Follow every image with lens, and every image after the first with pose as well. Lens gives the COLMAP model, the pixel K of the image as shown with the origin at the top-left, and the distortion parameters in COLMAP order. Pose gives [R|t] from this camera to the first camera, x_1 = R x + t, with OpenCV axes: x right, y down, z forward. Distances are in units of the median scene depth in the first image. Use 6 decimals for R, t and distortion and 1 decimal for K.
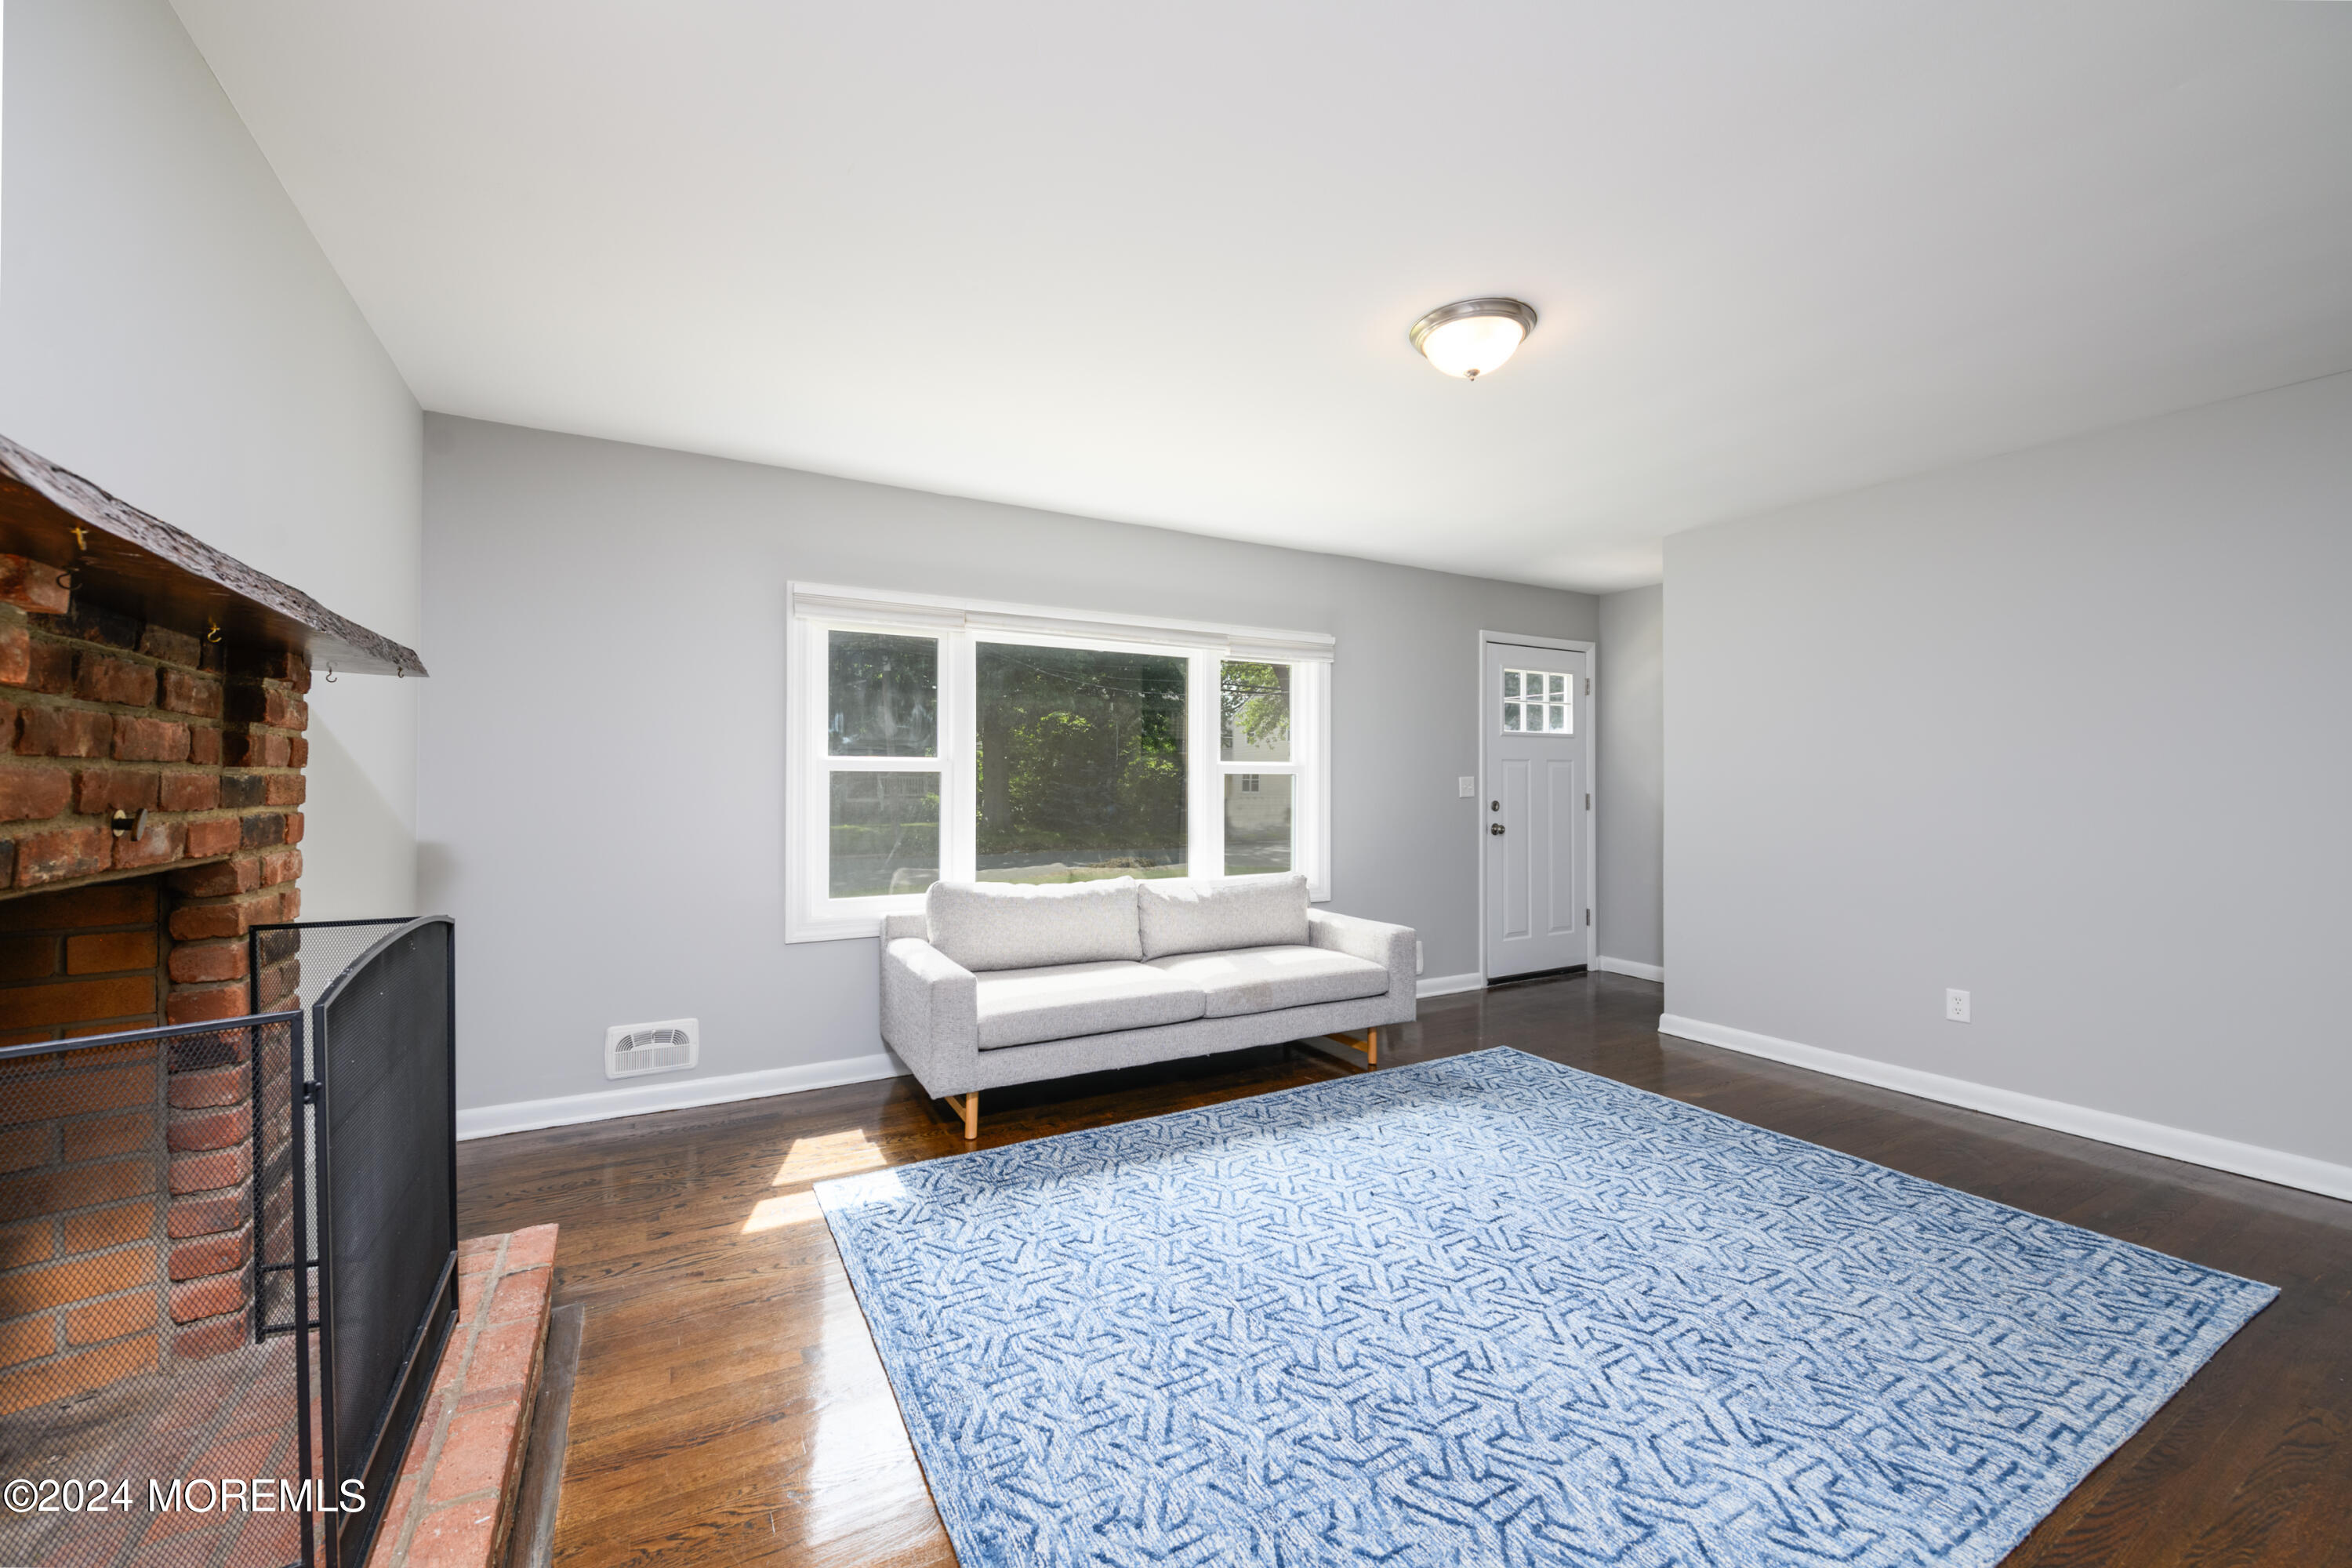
lens RADIAL K [[937.9, 0, 1176.0], [0, 937.9, 784.0], [0, 0, 1]] dist [-0.000523, -0.004058]
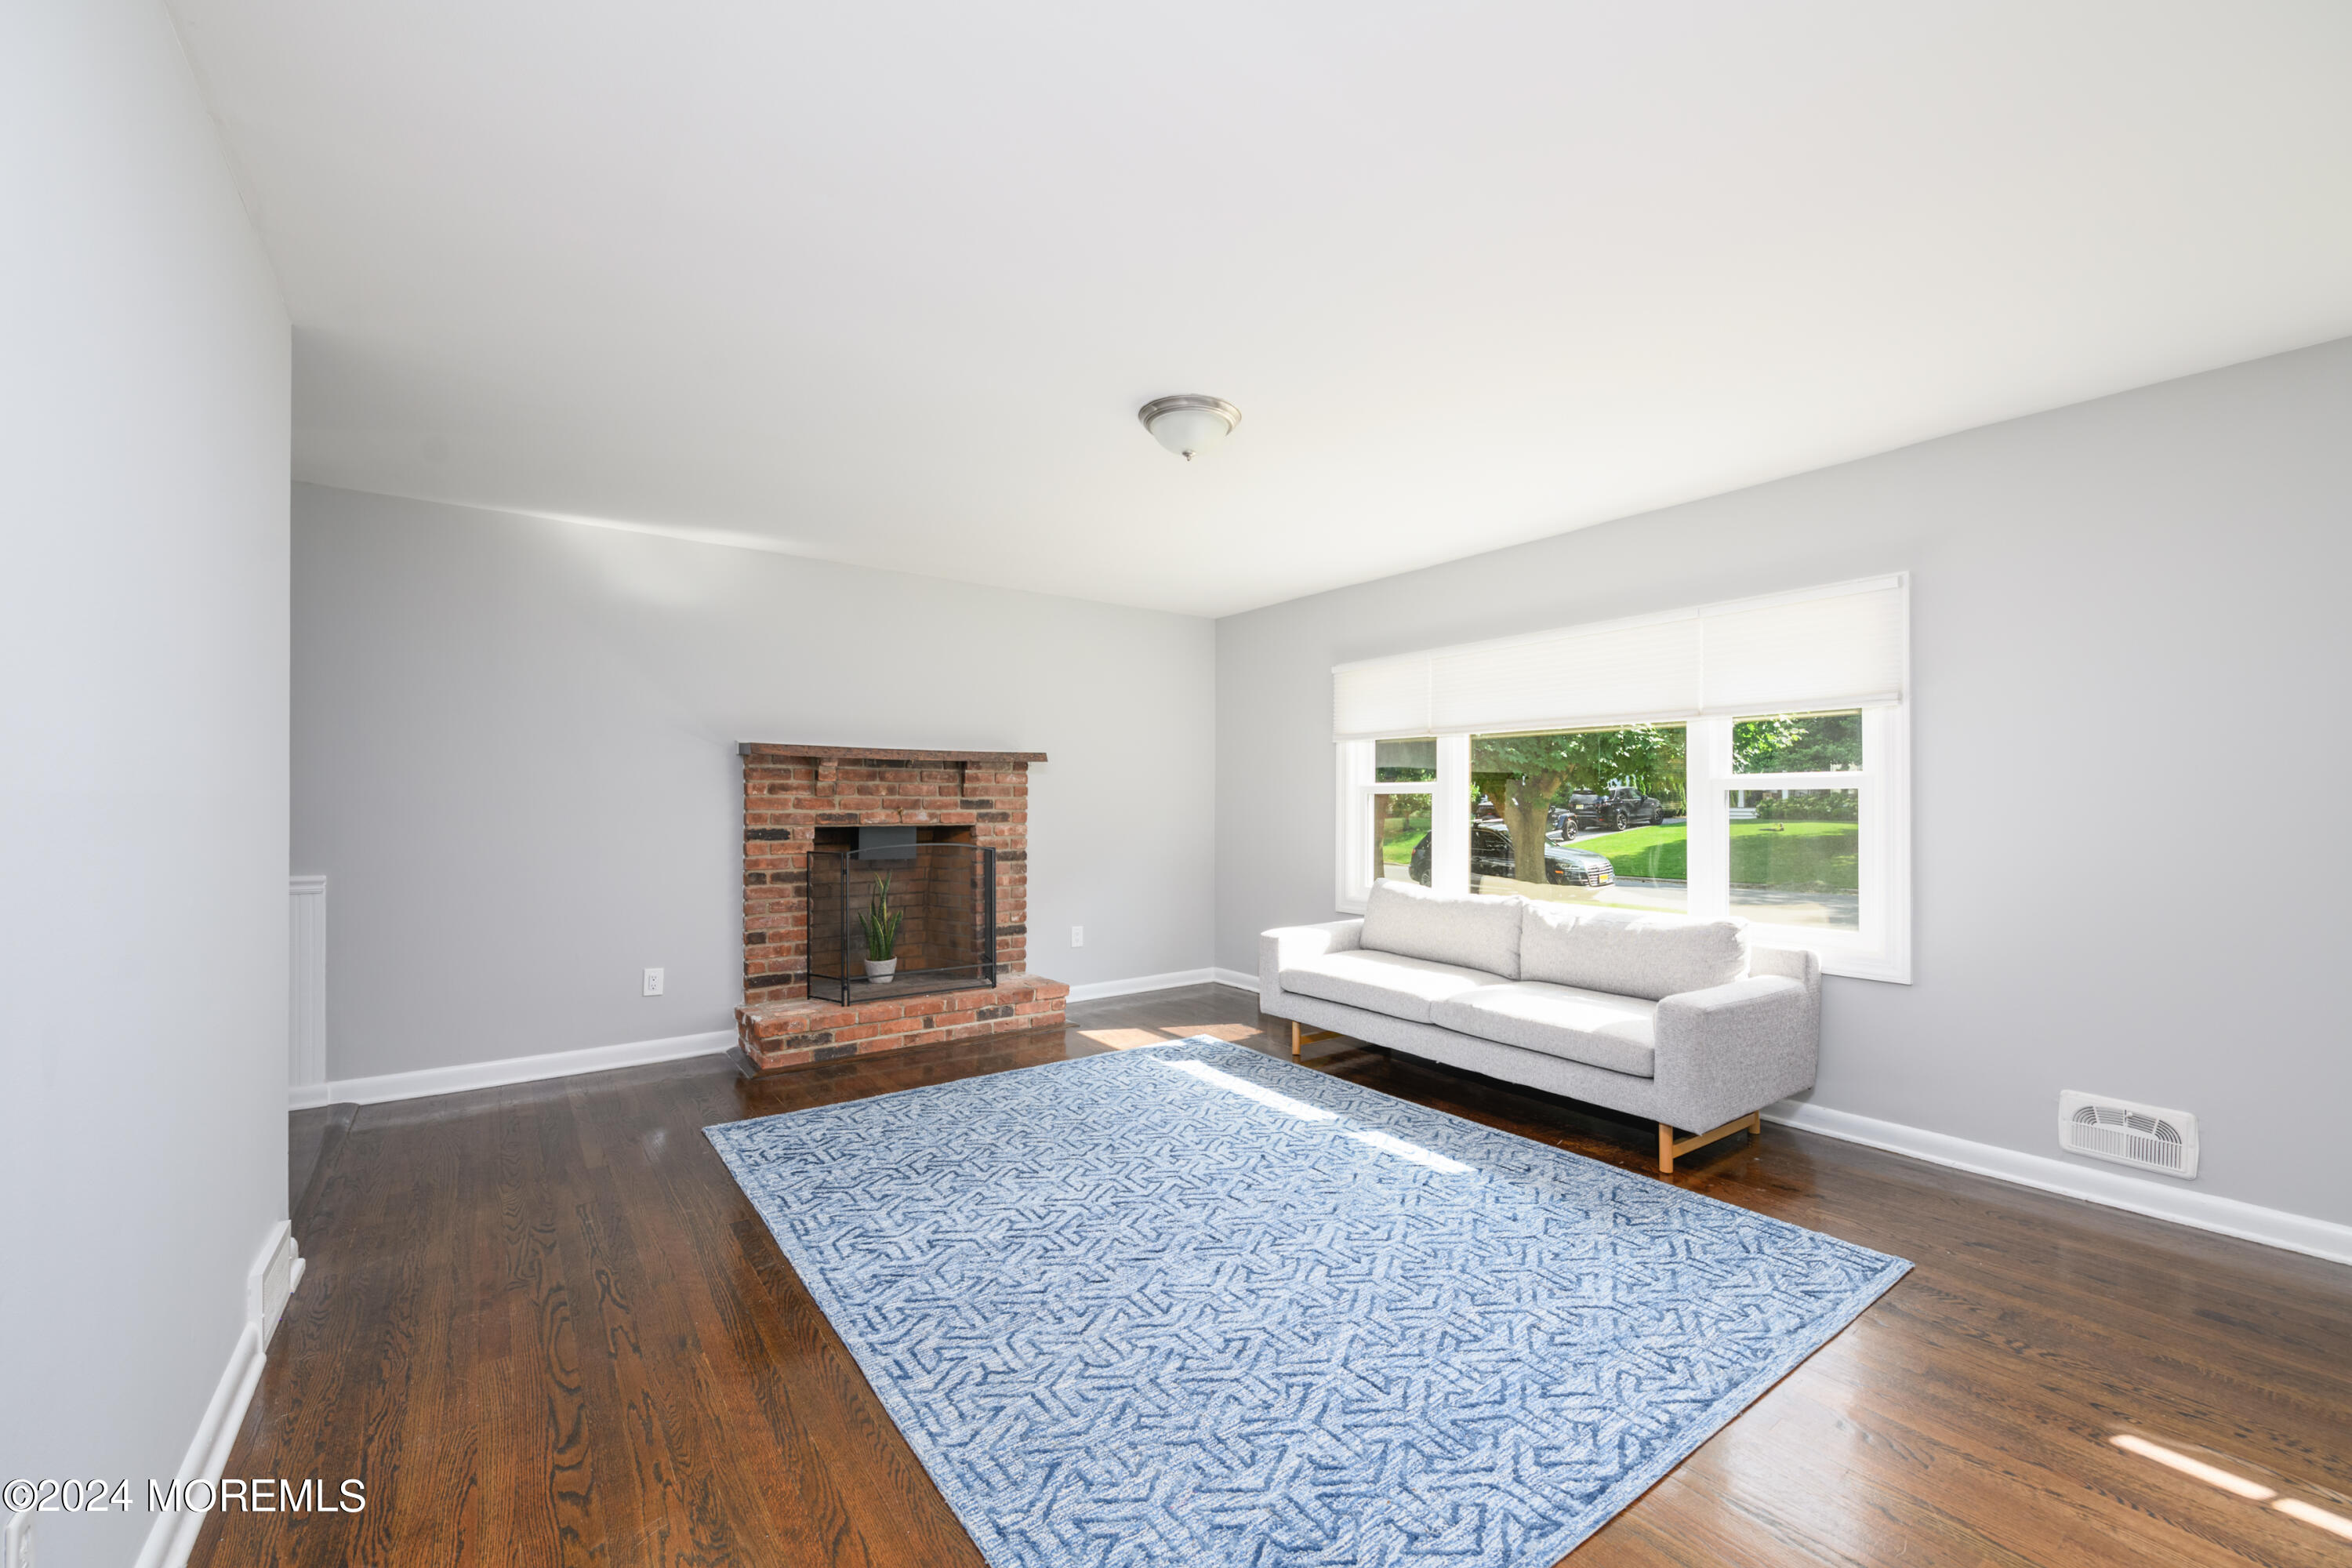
lens RADIAL K [[937.9, 0, 1176.0], [0, 937.9, 784.0], [0, 0, 1]] dist [-0.000523, -0.004058]
pose [[0.117478, -0.018904, -0.992896, 1.348077], [-0.005248, 0.999793, -0.019656, 0.000350], [0.993062, 0.007520, 0.117355, 0.750670]]
